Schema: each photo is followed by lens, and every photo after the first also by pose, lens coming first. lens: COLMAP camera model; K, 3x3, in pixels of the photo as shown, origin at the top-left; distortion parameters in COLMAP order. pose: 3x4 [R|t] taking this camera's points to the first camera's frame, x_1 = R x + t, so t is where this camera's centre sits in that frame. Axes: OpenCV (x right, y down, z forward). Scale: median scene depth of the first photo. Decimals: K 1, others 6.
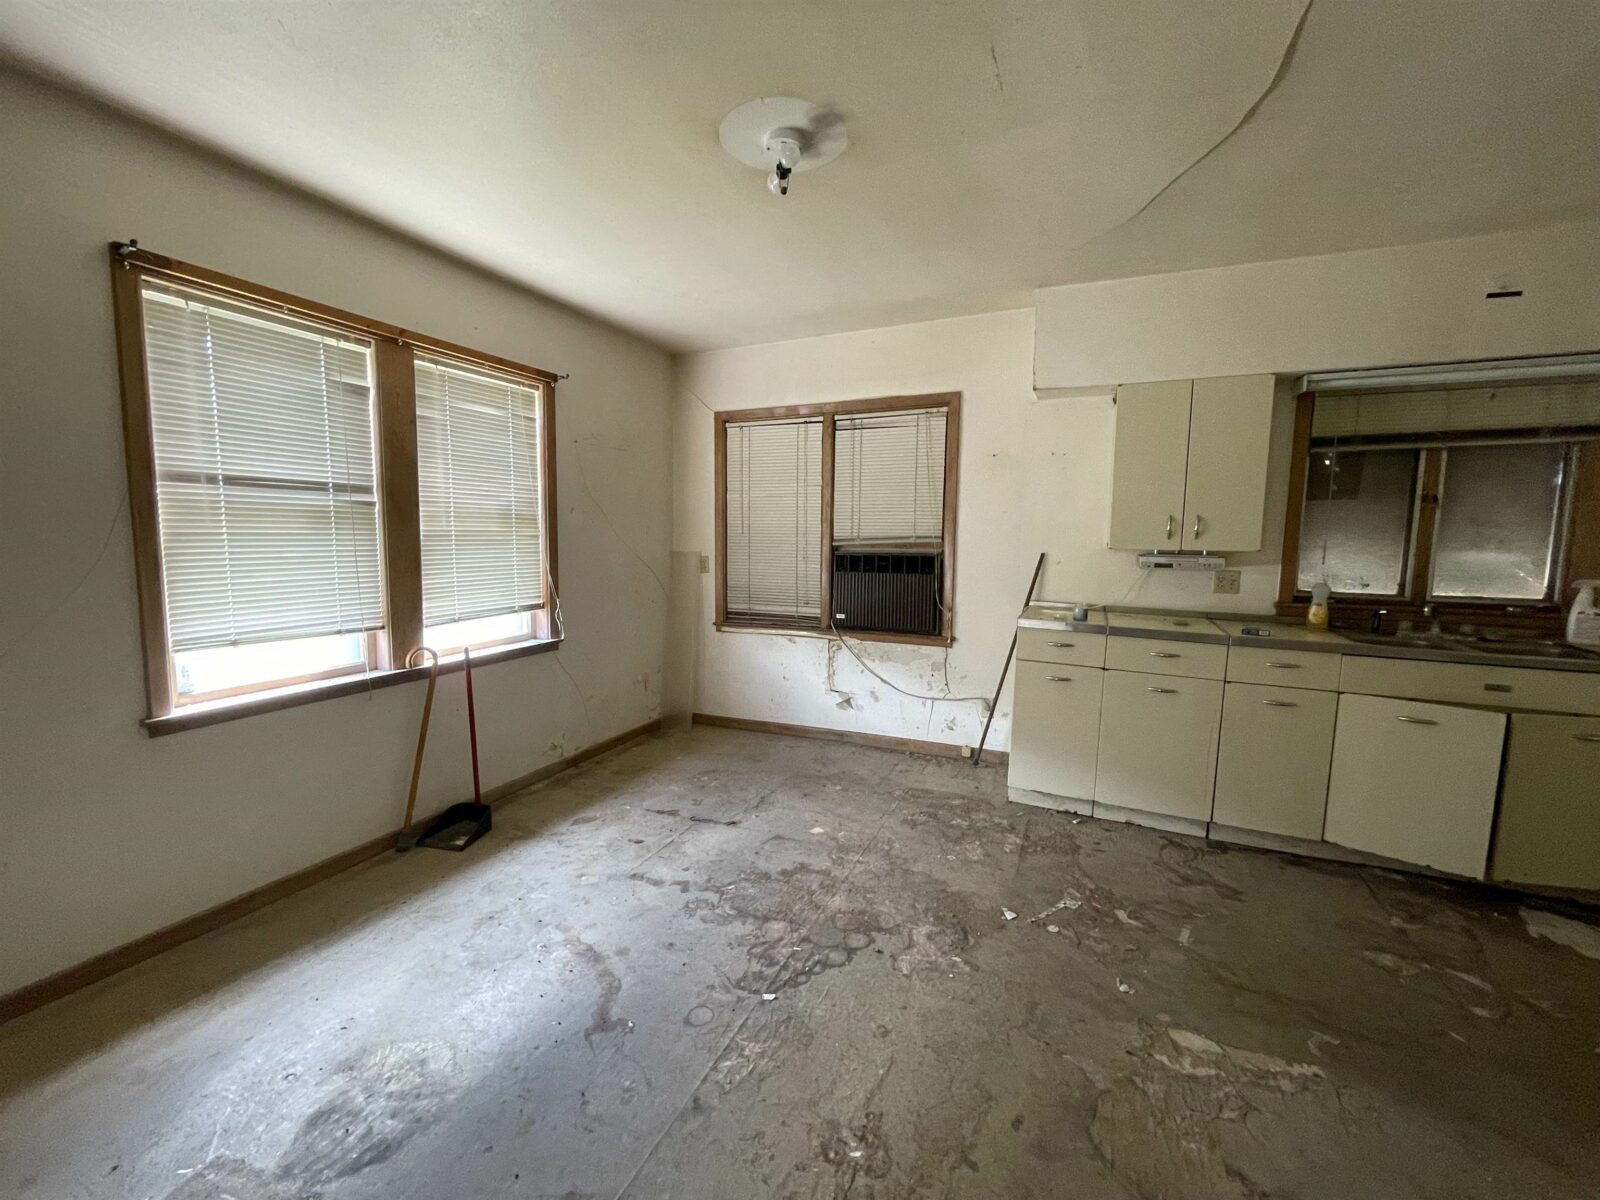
lens RADIAL K [[659.0, 0, 800.0], [0, 659.0, 600.0], [0, 0, 1]] dist [-0.000353, 0.000052]
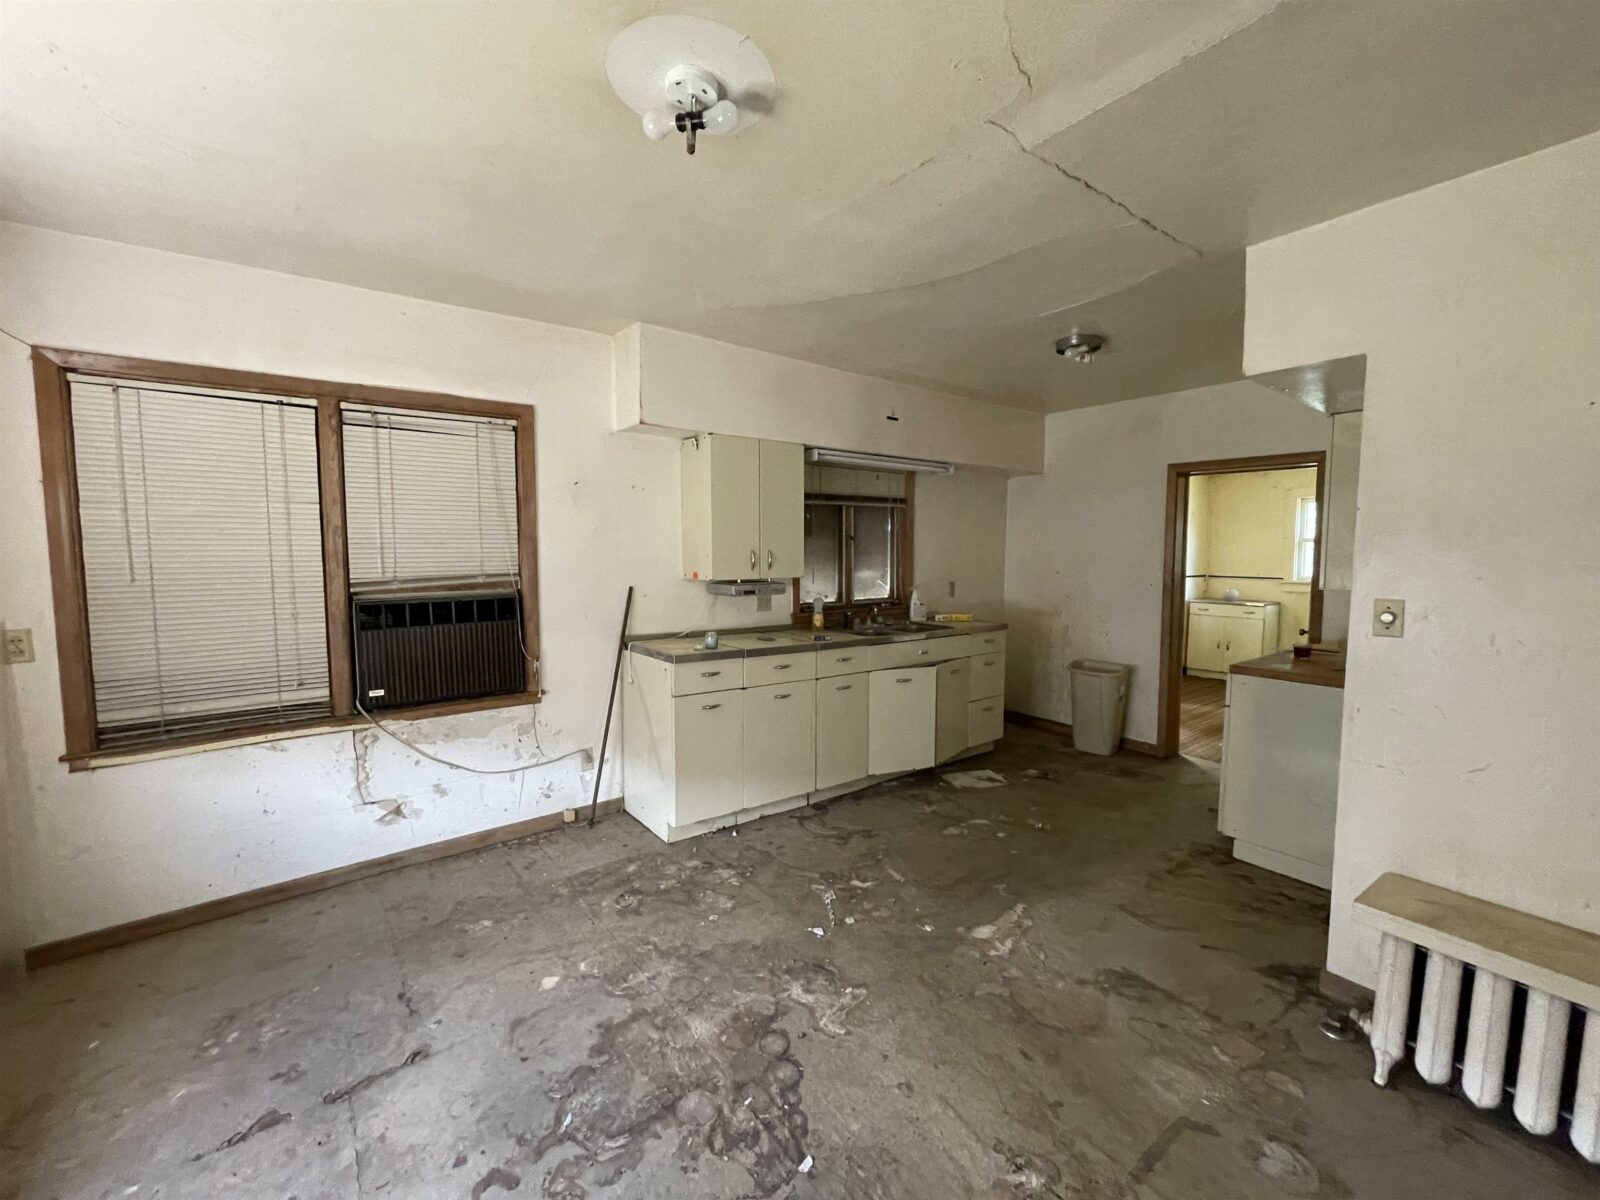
lens RADIAL K [[659.0, 0, 800.0], [0, 659.0, 600.0], [0, 0, 1]] dist [-0.000353, 0.000052]
pose [[0.466575, -0.077351, 0.881093, -0.457675], [0.098288, 0.994533, 0.035263, -0.073401], [-0.879003, 0.070148, 0.471627, 0.374570]]
